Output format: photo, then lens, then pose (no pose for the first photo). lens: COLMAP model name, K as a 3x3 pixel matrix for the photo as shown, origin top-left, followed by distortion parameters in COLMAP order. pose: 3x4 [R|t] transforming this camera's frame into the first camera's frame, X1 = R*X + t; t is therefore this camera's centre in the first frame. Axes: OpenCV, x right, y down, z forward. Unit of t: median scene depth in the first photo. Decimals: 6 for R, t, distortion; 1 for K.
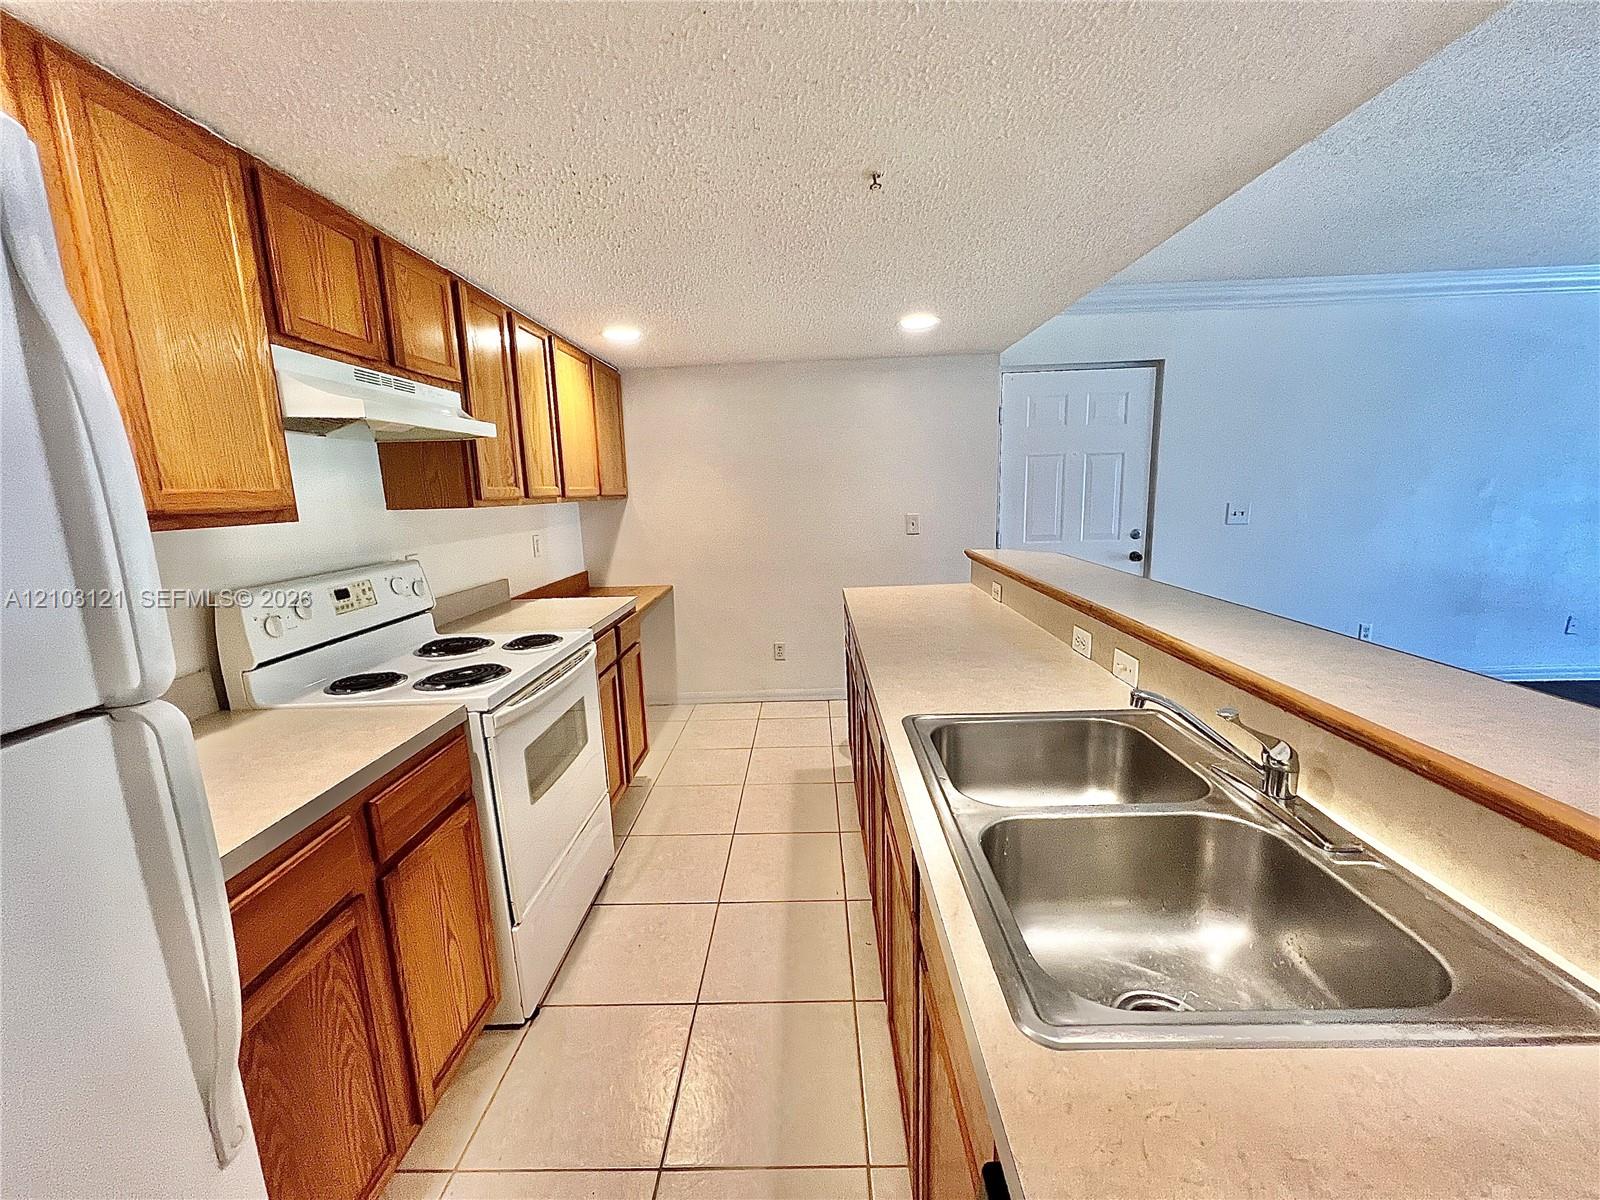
lens RADIAL K [[639.2, 0, 799.5], [0, 639.2, 595.9], [0, 0, 1]] dist [-0.000407, 0.000065]
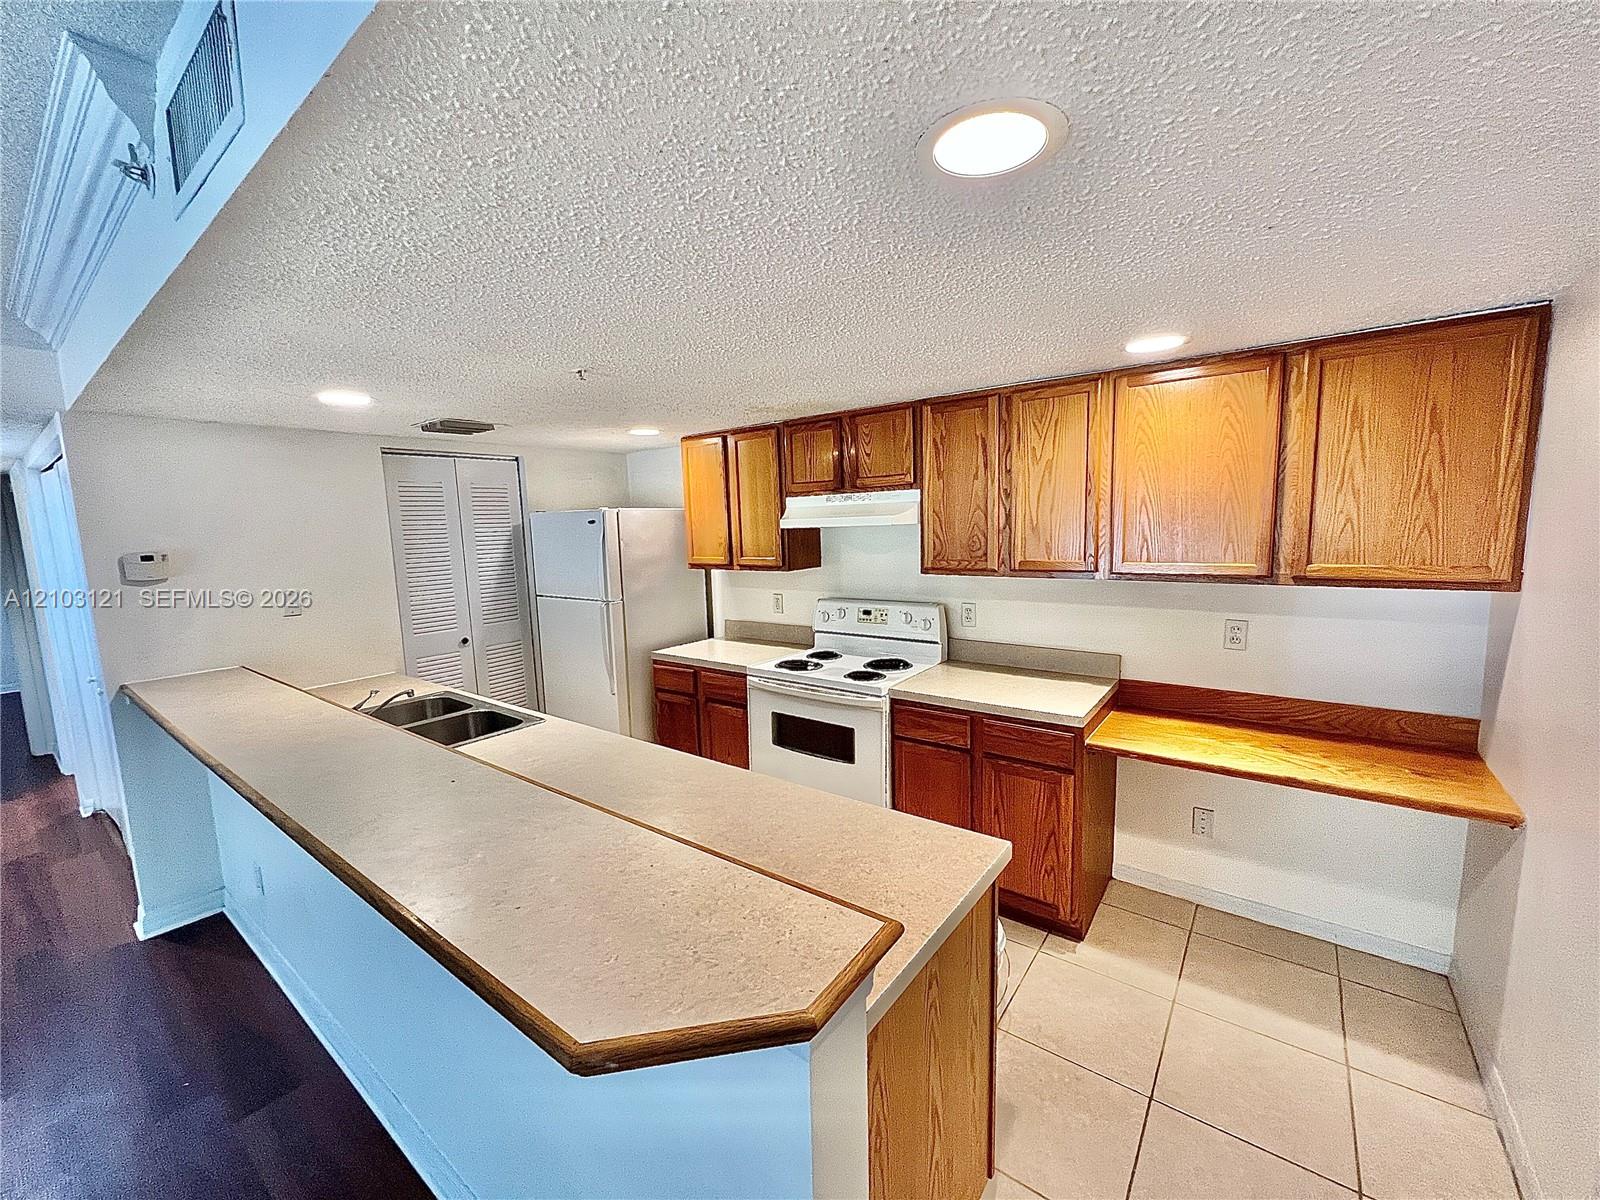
lens RADIAL K [[639.2, 0, 800.3], [0, 639.2, 601.2], [0, 0, 1]] dist [-0.000407, 0.000065]
pose [[-0.591024, 0.148147, -0.792933, 0.762354], [-0.087101, 0.965523, 0.245315, -0.427723], [0.801938, 0.214052, -0.557743, 1.719981]]
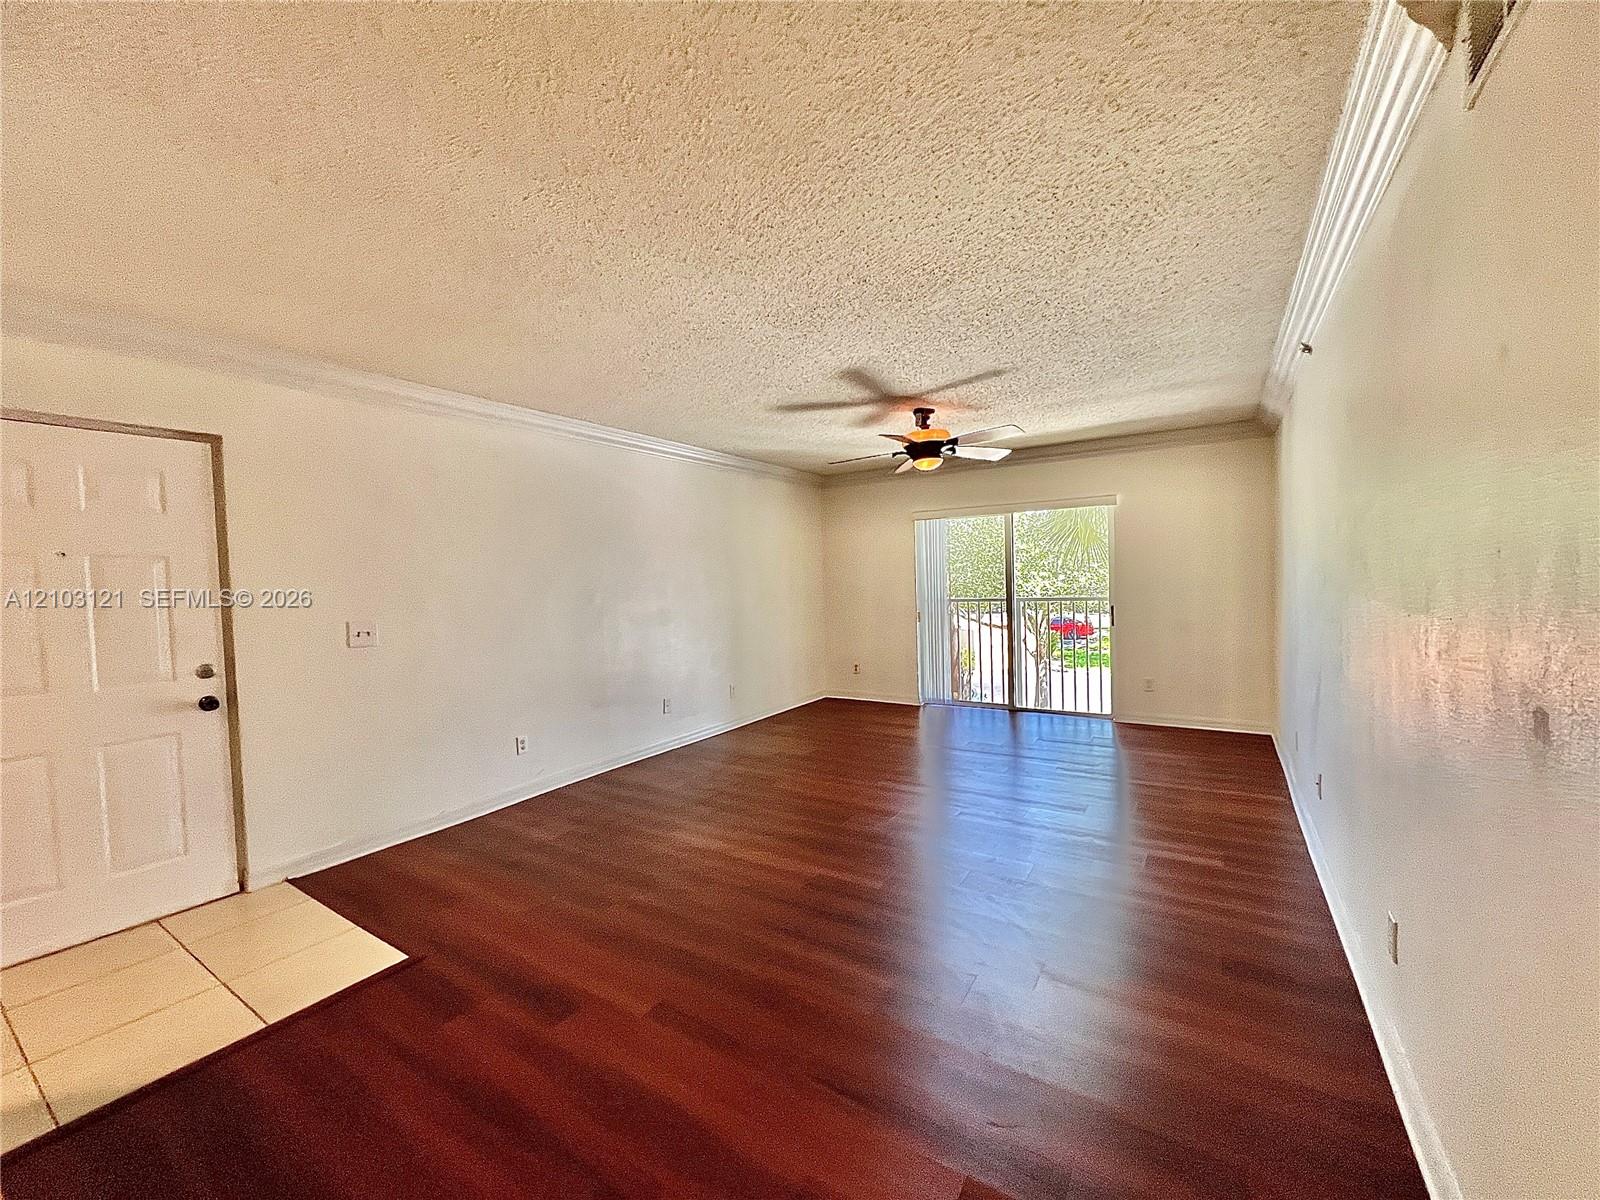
lens RADIAL K [[639.2, 0, 798.5], [0, 639.2, 602.4], [0, 0, 1]] dist [-0.000407, 0.000065]
pose [[0.534832, -0.012788, 0.844861, 0.572447], [0.160323, 0.983258, -0.086608, -0.011887], [-0.829609, 0.181771, 0.527928, 0.157021]]
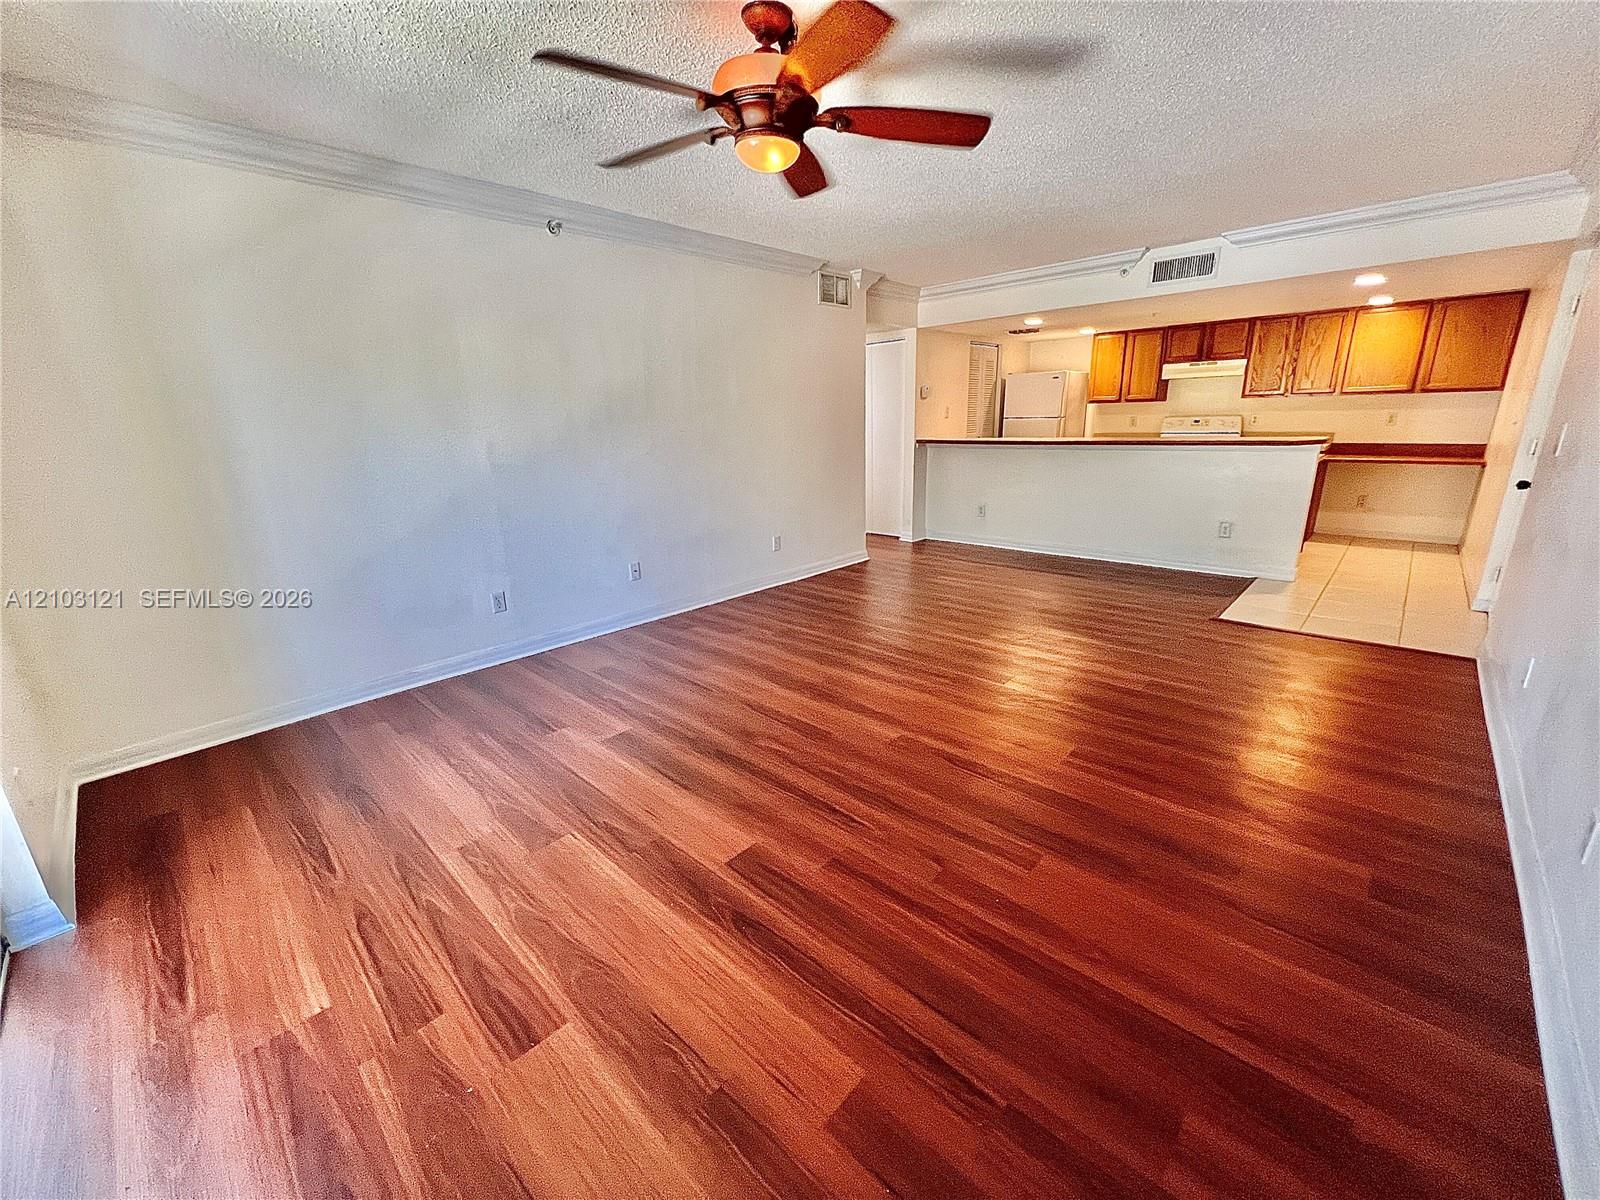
lens RADIAL K [[639.2, 0, 798.9], [0, 639.2, 600.7], [0, 0, 1]] dist [-0.000407, 0.000065]
pose [[-0.670897, 0.257989, -0.695226, 3.524798], [-0.074019, 0.909550, 0.408950, -0.383315], [0.737847, 0.325824, -0.591118, 1.719997]]
